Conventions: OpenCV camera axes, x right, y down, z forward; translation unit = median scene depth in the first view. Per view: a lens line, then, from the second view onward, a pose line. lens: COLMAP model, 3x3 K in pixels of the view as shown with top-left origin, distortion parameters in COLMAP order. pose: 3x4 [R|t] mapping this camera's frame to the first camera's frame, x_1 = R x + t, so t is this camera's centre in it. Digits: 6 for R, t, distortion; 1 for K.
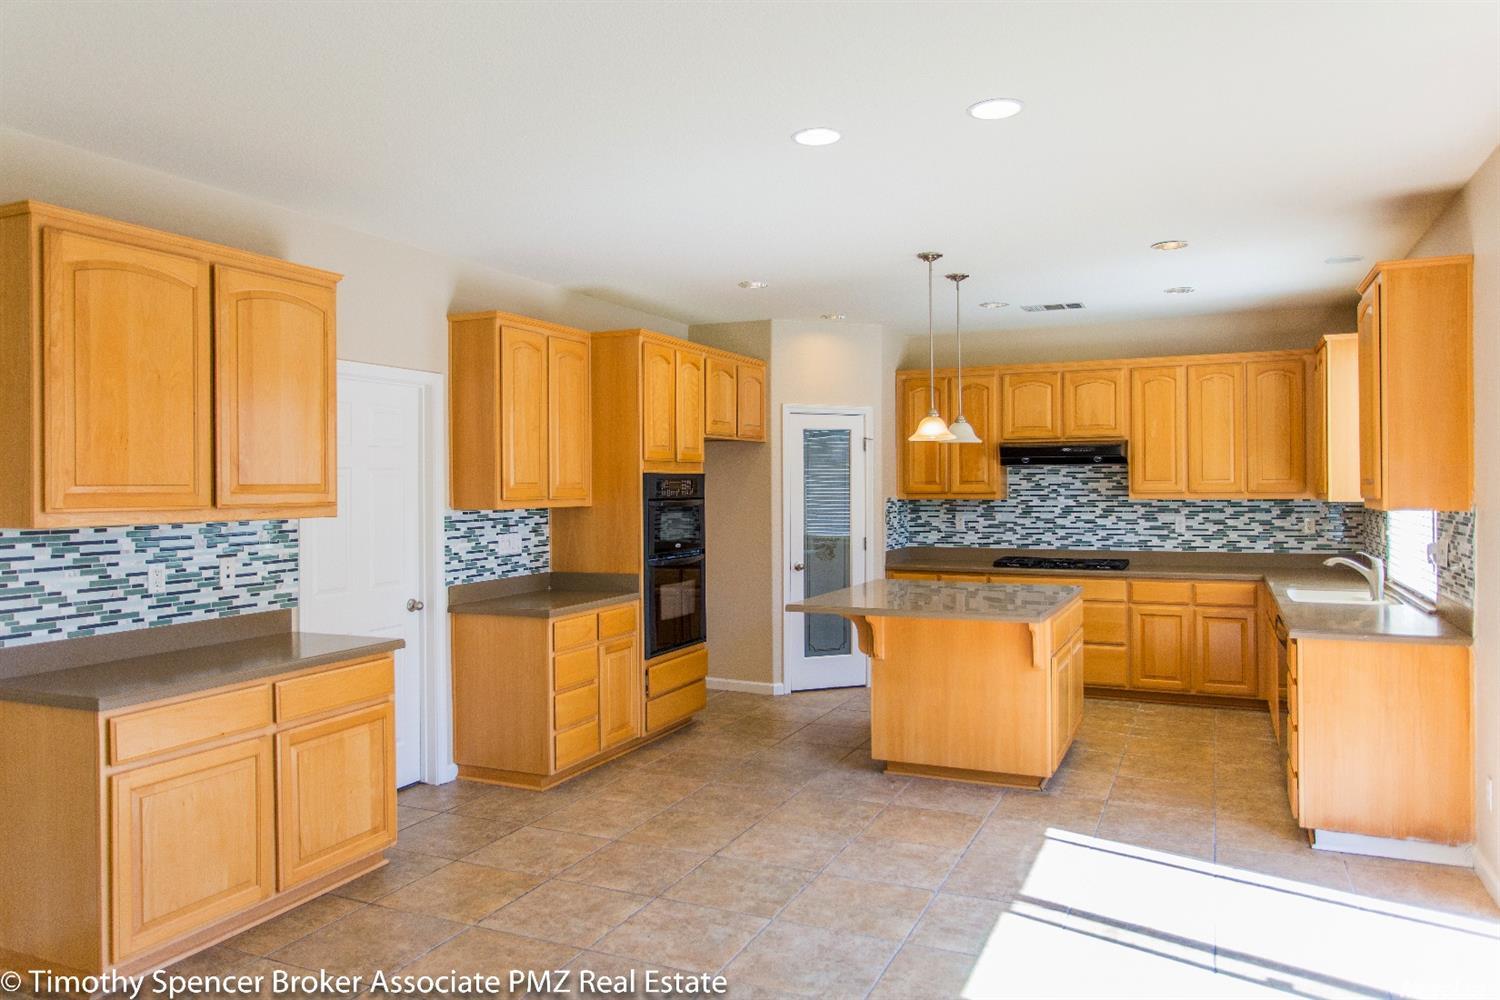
lens RADIAL K [[1095.9, 0, 711.7], [0, 1095.9, 487.8], [0, 0, 1]] dist [0.004770, 0.012711]
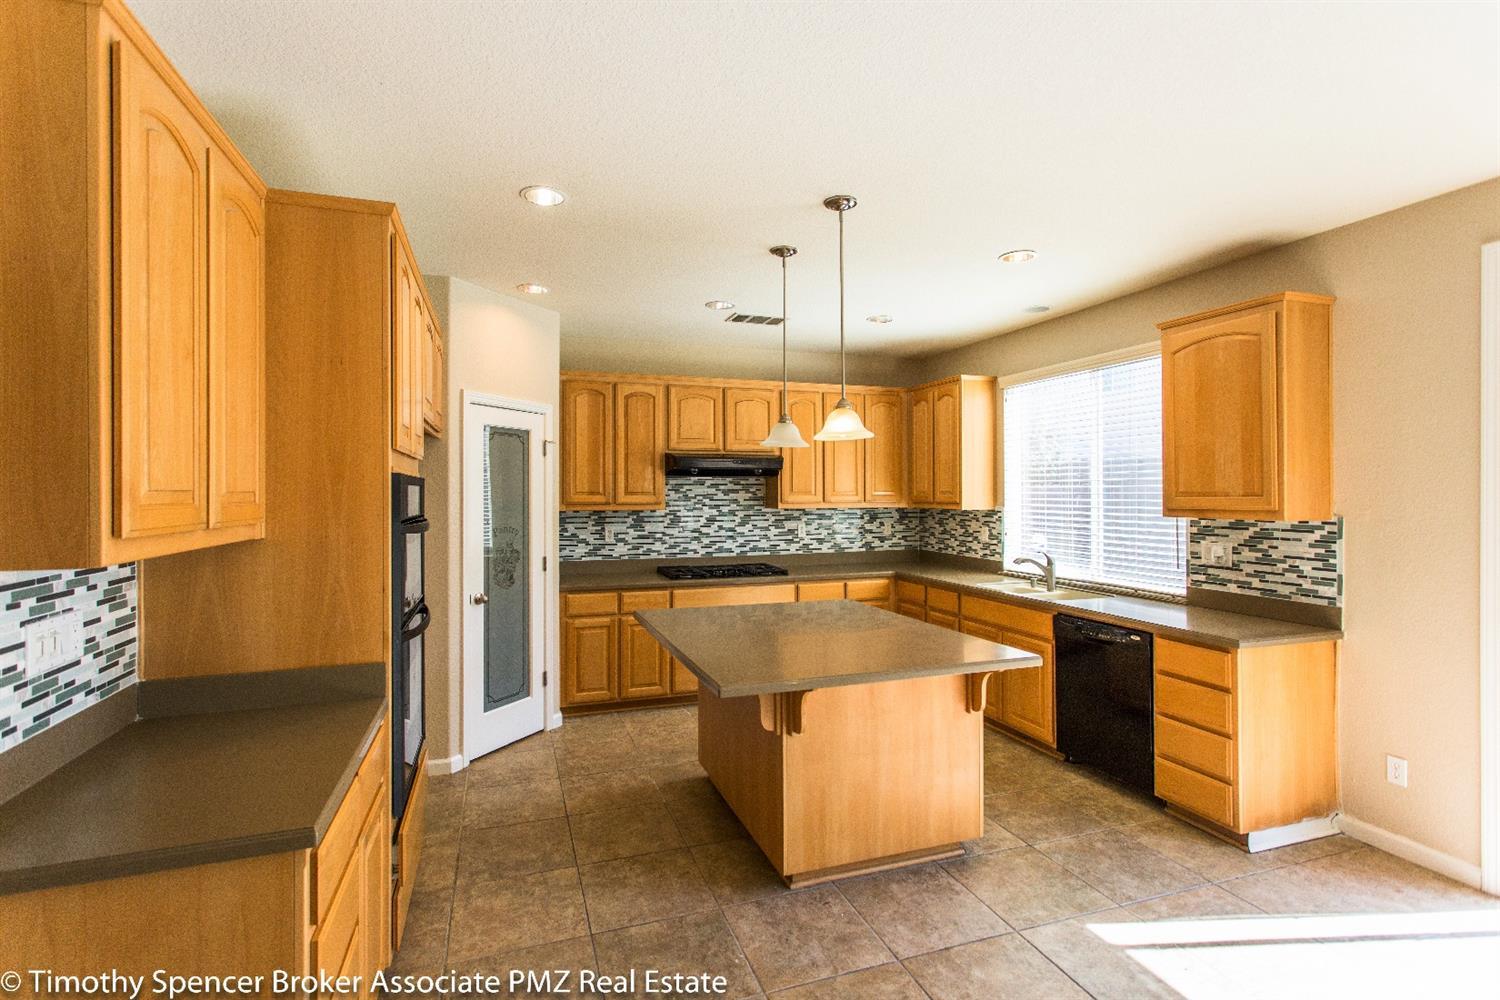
lens RADIAL K [[727.9, 0, 759.7], [0, 727.9, 490.2], [0, 0, 1]] dist [0.008924, -0.000728]
pose [[0.702278, 0.007277, 0.711866, -0.160771], [-0.001140, 0.999958, -0.009096, -0.001856], [-0.711902, 0.005577, 0.702257, 0.518626]]
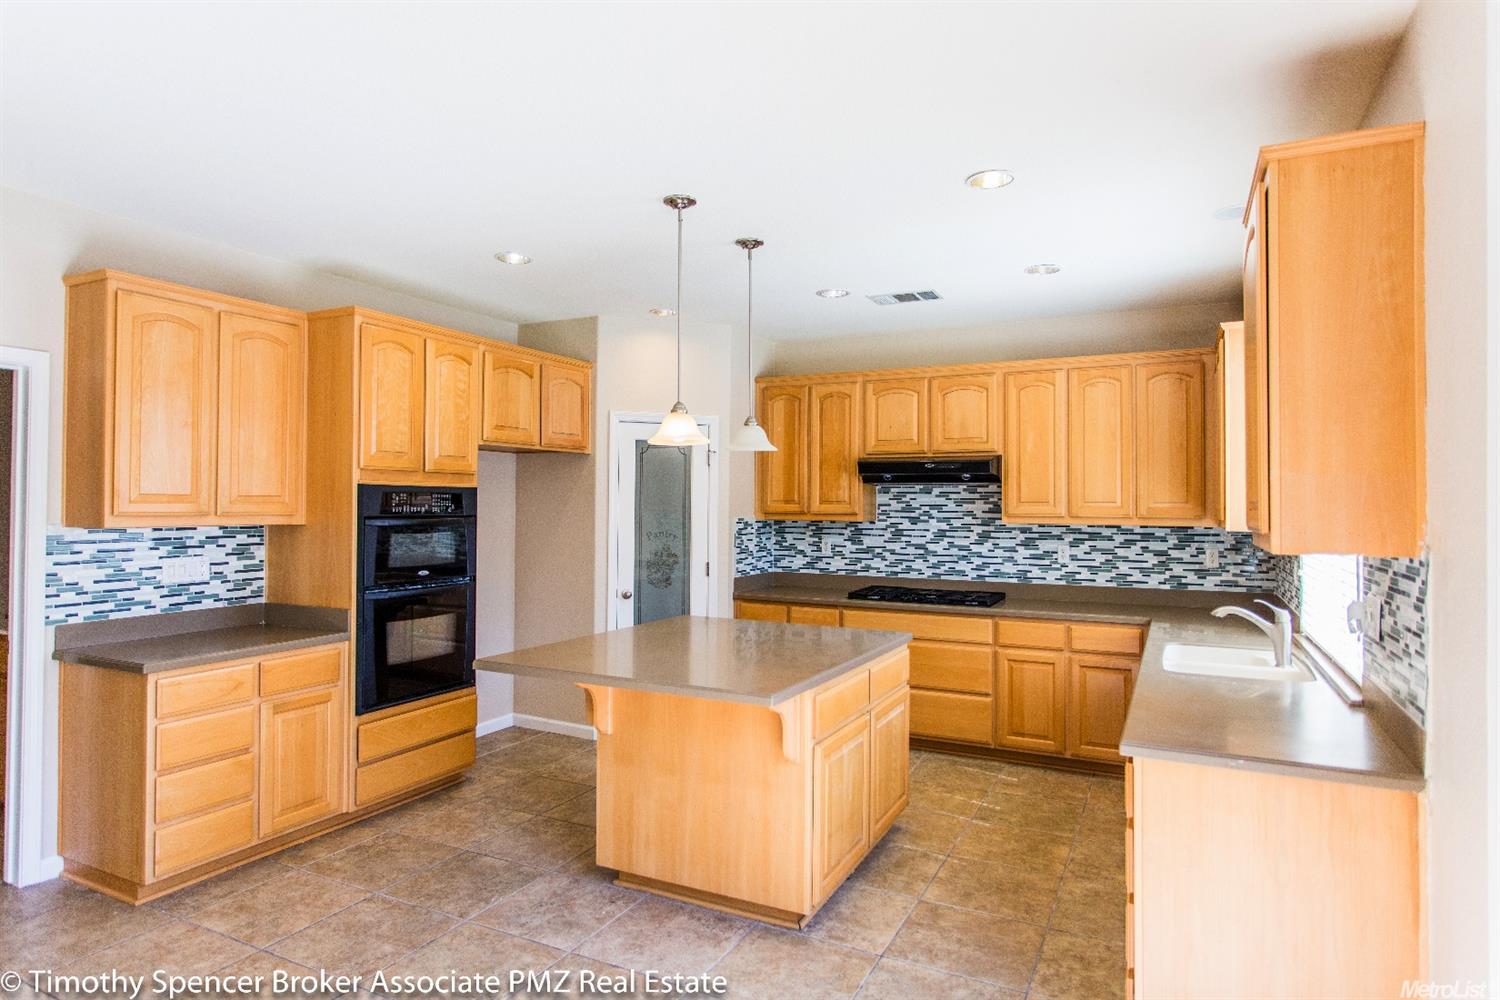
lens RADIAL K [[892.7, 0, 719.3], [0, 892.7, 489.0], [0, 0, 1]] dist [-0.002784, 0.003351]
pose [[0.998860, 0.012139, -0.046174, 0.197392], [-0.012998, 0.999747, -0.018348, -0.001210], [0.045939, 0.018928, 0.998765, 0.296843]]
